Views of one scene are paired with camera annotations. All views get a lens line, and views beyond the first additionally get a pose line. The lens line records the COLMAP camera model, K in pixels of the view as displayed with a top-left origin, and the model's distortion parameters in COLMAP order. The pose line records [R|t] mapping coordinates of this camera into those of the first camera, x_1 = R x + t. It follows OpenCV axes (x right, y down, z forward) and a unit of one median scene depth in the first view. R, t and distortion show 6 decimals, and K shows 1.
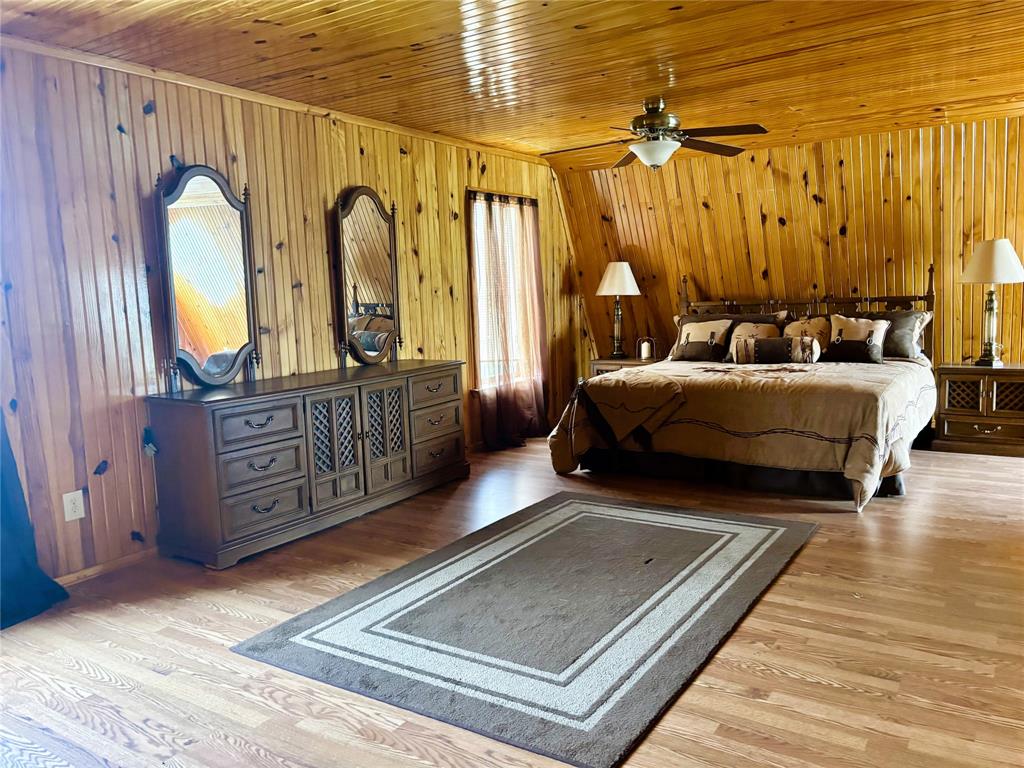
lens RADIAL K [[776.1, 0, 515.5], [0, 776.1, 380.4], [0, 0, 1]] dist [0.021351, -0.003894]
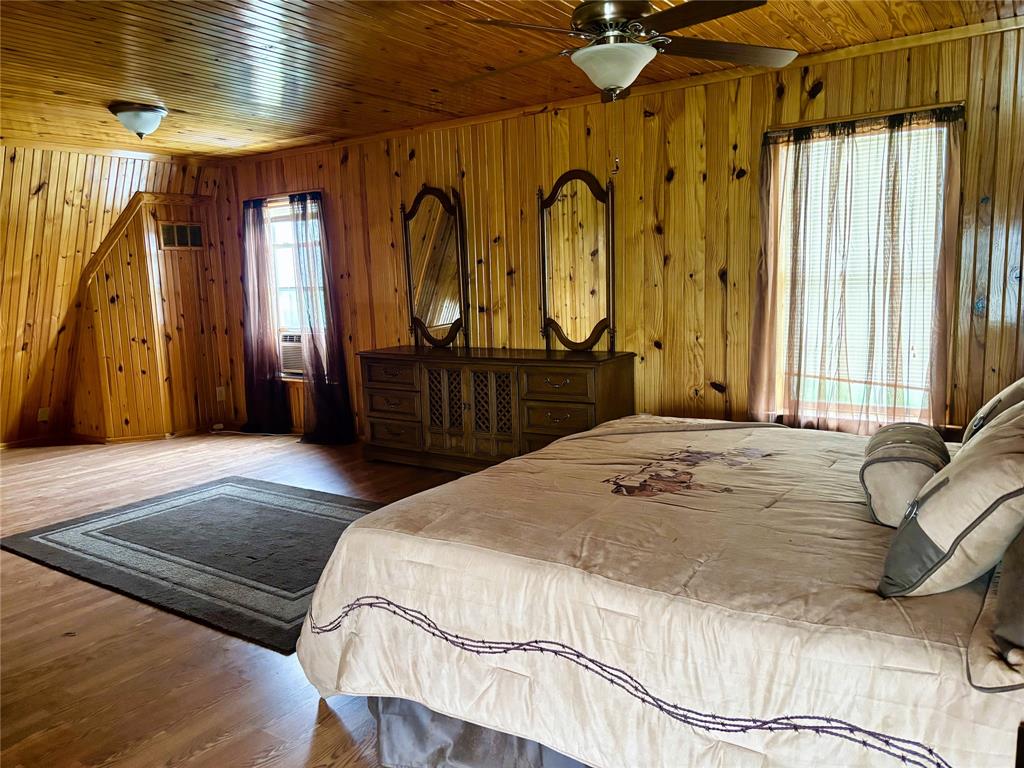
lens RADIAL K [[776.1, 0, 514.4], [0, 776.1, 386.6], [0, 0, 1]] dist [0.021351, -0.003894]
pose [[-0.022553, 0.179442, -0.983510, 0.865108], [-0.080094, 0.980274, 0.180688, -0.159998], [0.996532, 0.082848, -0.007736, 1.001608]]
